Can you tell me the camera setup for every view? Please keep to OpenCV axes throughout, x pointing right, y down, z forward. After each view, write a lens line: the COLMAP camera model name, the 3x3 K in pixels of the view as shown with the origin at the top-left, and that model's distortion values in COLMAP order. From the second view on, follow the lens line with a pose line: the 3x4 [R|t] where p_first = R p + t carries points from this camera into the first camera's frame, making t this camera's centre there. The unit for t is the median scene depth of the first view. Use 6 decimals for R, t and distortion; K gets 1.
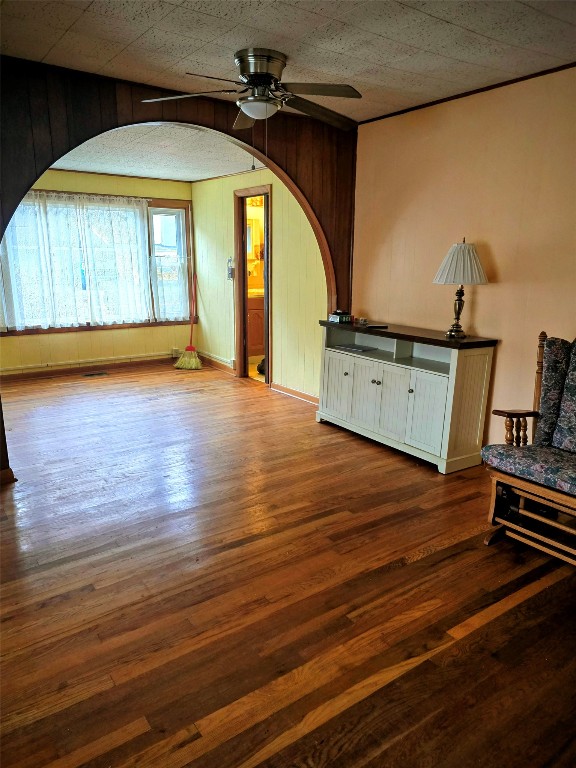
lens RADIAL K [[552.0, 0, 290.1], [0, 552.0, 389.9], [0, 0, 1]] dist [0.092516, -0.065865]
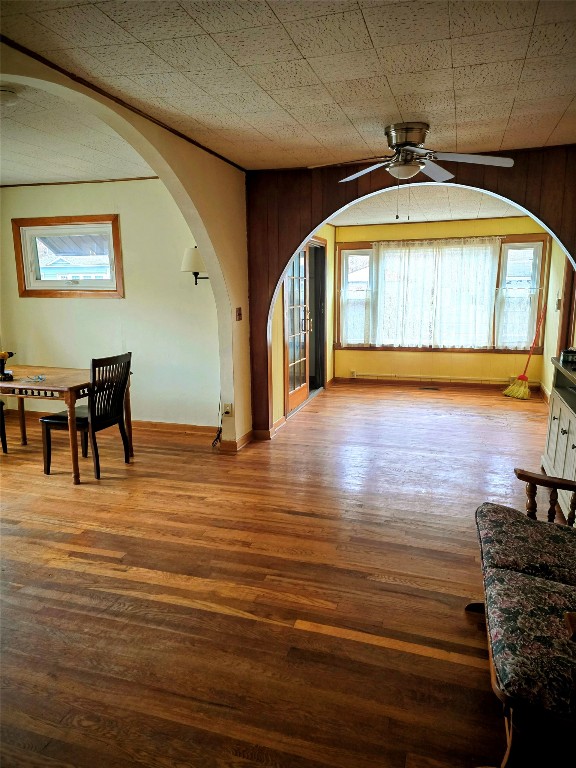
lens RADIAL K [[521.0, 0, 288.0], [0, 521.0, 384.0], [0, 0, 1]] dist [0.080236, 0.000852]
pose [[0.588704, 0.136862, -0.796679, 0.385571], [-0.175594, 0.983681, 0.039233, -0.030766], [0.789047, 0.116795, 0.603129, 0.098321]]
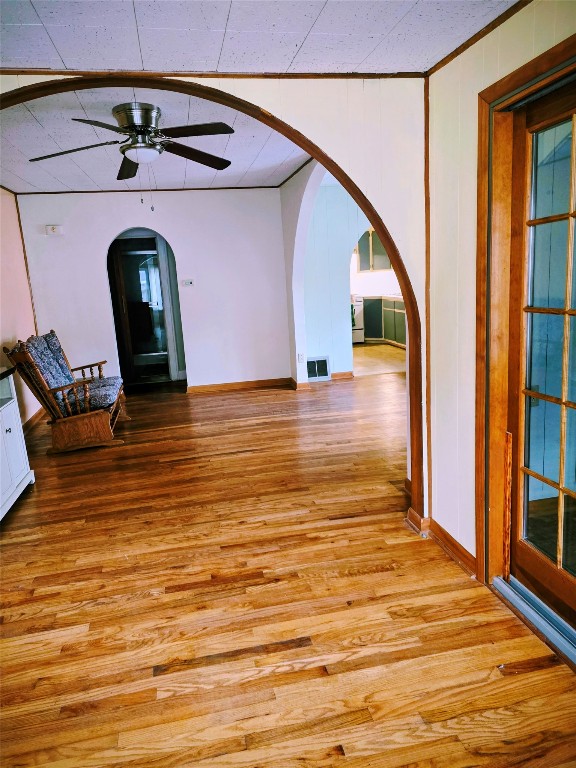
lens RADIAL K [[521.0, 0, 288.0], [0, 521.0, 384.0], [0, 0, 1]] dist [0.080236, 0.000852]
pose [[-0.915767, -0.039463, 0.399768, -0.387856], [0.142569, 0.898452, 0.415280, -0.252727], [-0.375560, 0.437294, -0.817147, 1.000510]]
